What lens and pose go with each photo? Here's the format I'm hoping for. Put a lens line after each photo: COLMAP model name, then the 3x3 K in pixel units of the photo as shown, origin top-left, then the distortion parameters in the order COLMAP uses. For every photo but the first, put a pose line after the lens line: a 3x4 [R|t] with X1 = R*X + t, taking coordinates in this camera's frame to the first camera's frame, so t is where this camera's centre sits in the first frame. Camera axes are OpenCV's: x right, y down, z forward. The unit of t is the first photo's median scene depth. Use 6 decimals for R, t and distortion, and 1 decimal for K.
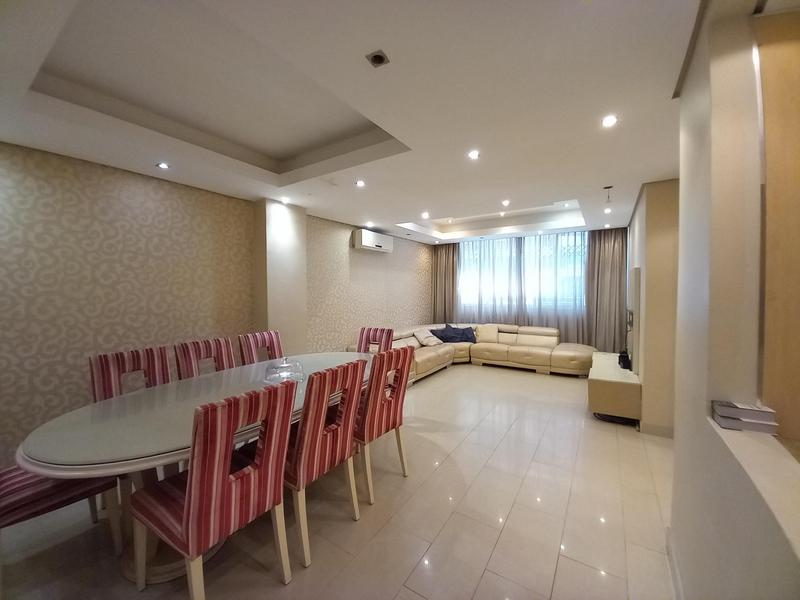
lens RADIAL K [[312.0, 0, 401.9], [0, 312.0, 297.3], [0, 0, 1]] dist [0.018385, -0.014902]
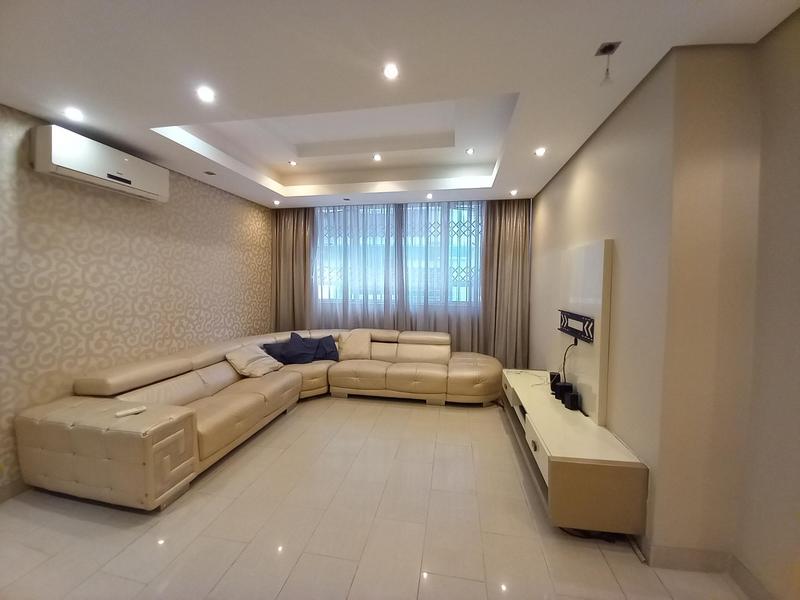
lens RADIAL K [[312.0, 0, 401.9], [0, 312.0, 297.3], [0, 0, 1]] dist [0.018385, -0.014902]
pose [[0.919365, -0.010611, 0.393263, 0.109238], [0.000307, 0.999655, 0.026255, -0.002697], [-0.393406, -0.024018, 0.919051, 0.369311]]
